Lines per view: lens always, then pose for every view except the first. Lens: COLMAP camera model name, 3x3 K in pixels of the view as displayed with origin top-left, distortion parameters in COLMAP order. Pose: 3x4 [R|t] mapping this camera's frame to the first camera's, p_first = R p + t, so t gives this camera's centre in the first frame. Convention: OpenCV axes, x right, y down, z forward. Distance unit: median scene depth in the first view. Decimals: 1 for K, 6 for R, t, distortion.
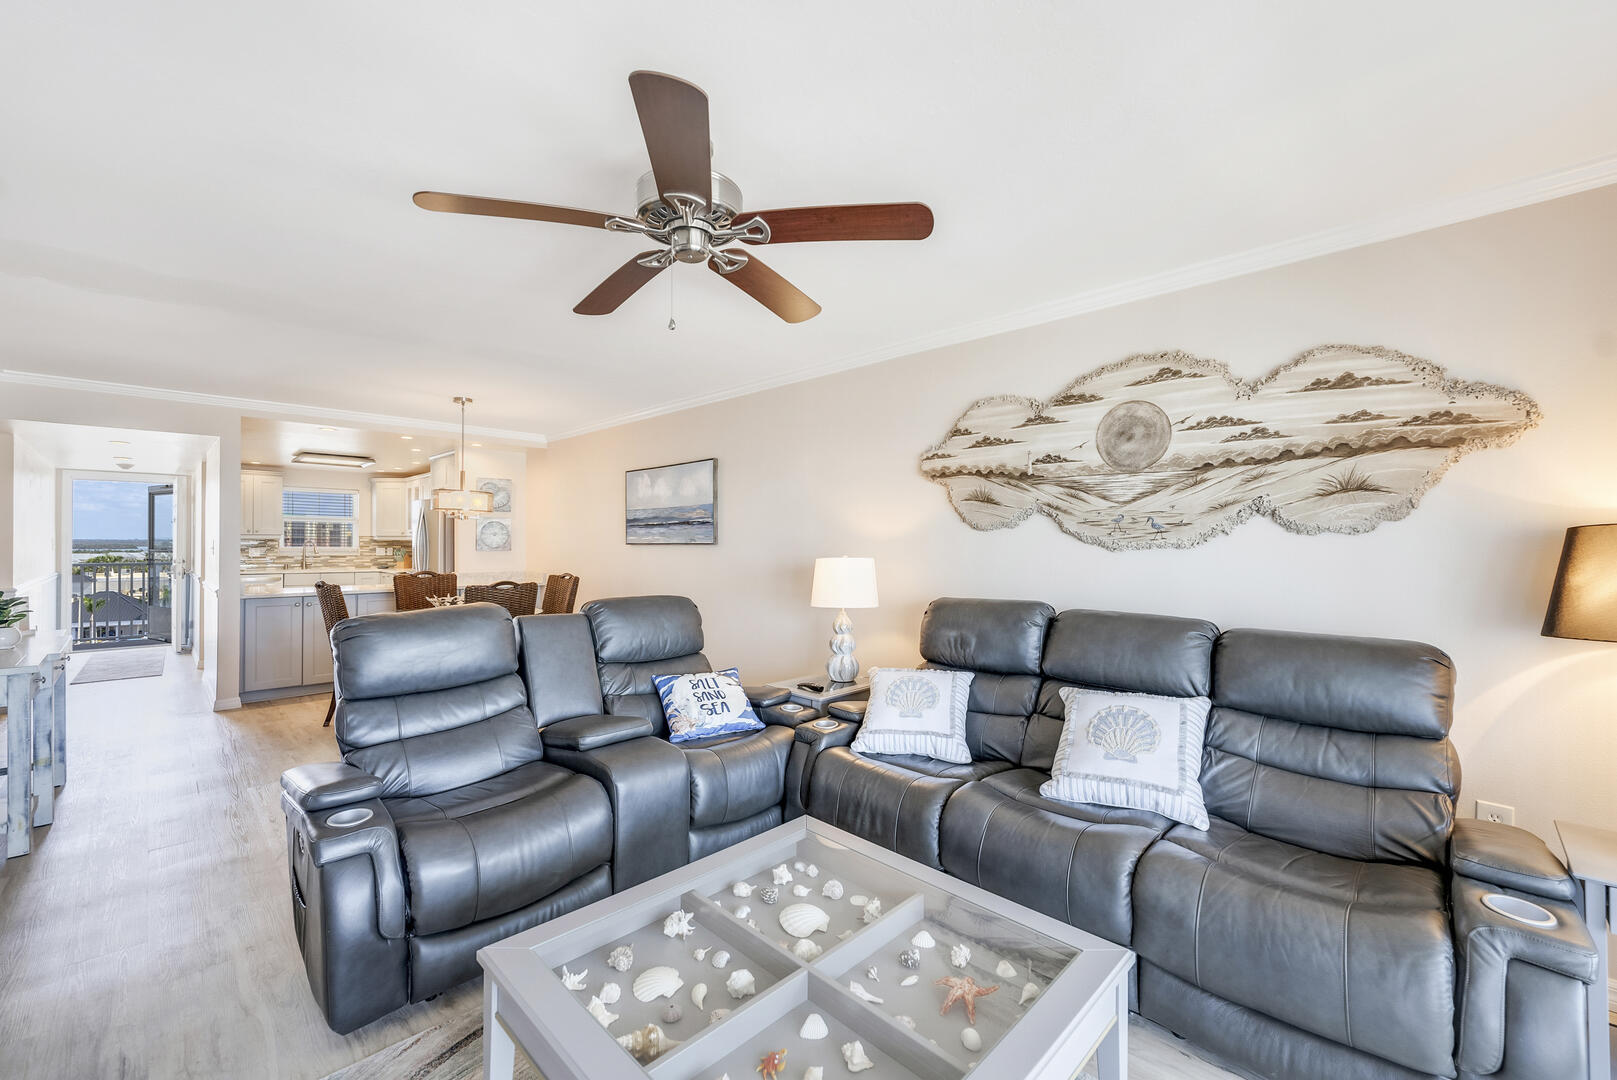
lens RADIAL K [[671.3, 0, 809.0], [0, 671.3, 540.8], [0, 0, 1]] dist [-0.000159, -0.000157]
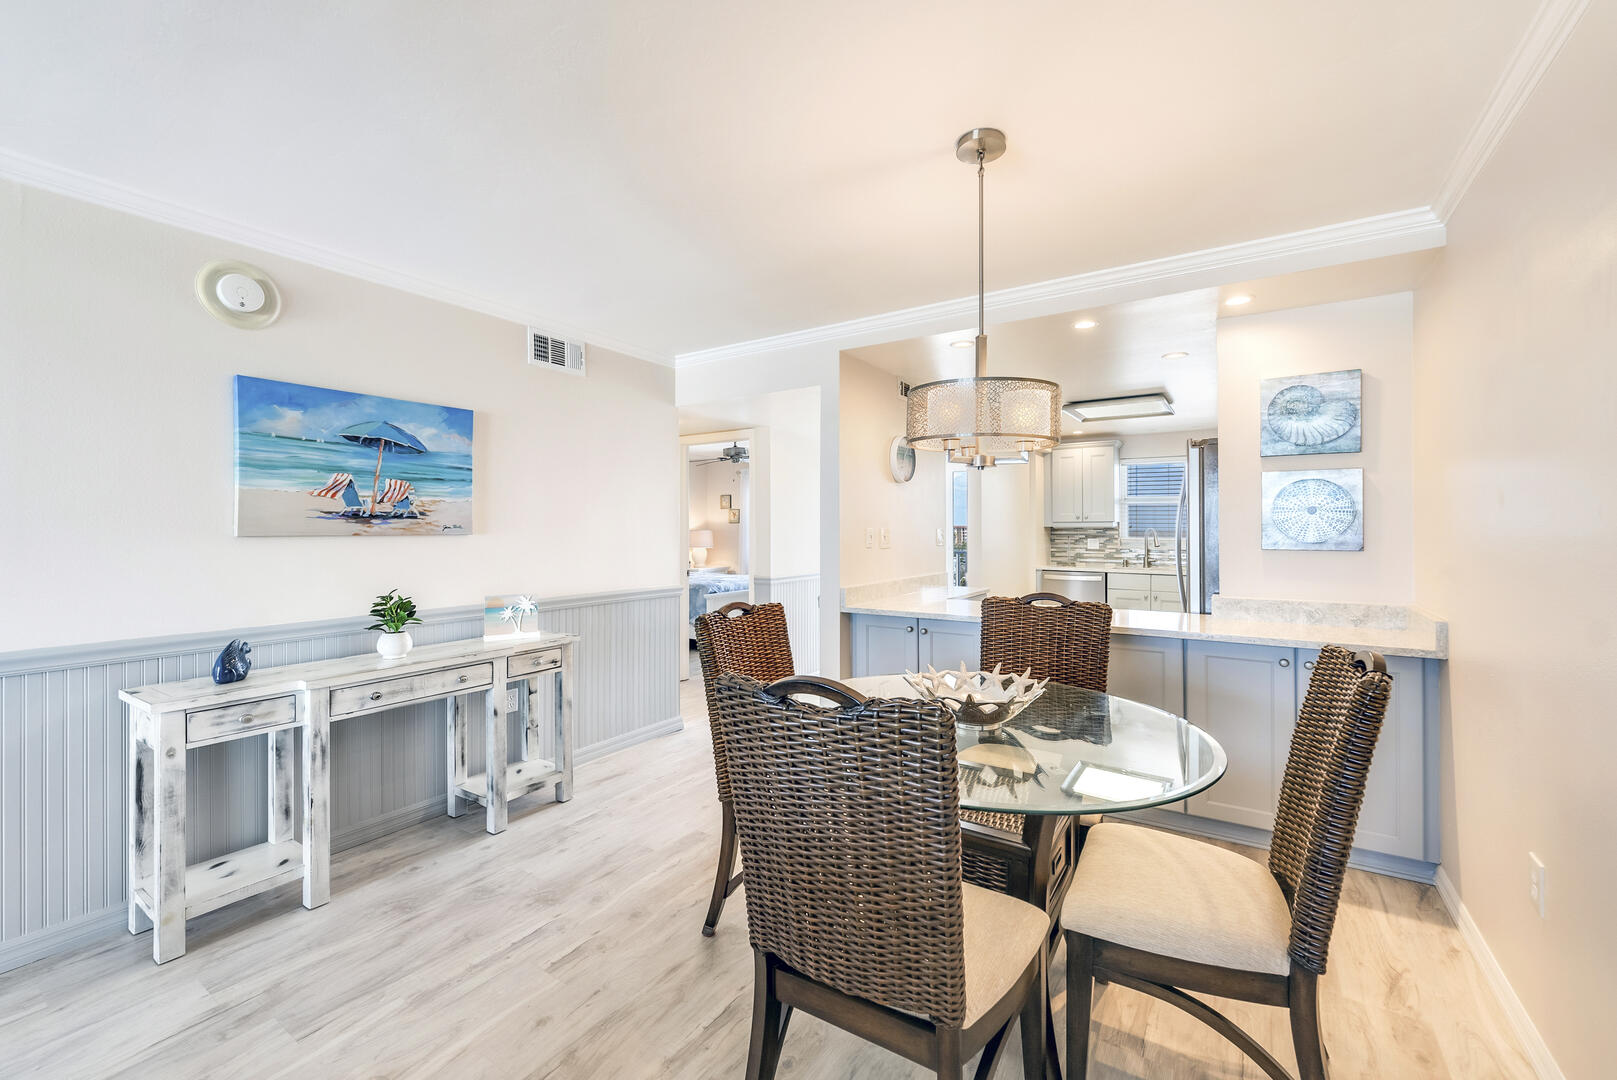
lens RADIAL K [[671.3, 0, 807.8], [0, 671.3, 535.8], [0, 0, 1]] dist [-0.000159, -0.000157]
pose [[0.203605, 0.000176, -0.979053, -0.102346], [0.009241, 0.999955, 0.002102, 0.002198], [0.979010, -0.009475, 0.203594, 0.491478]]
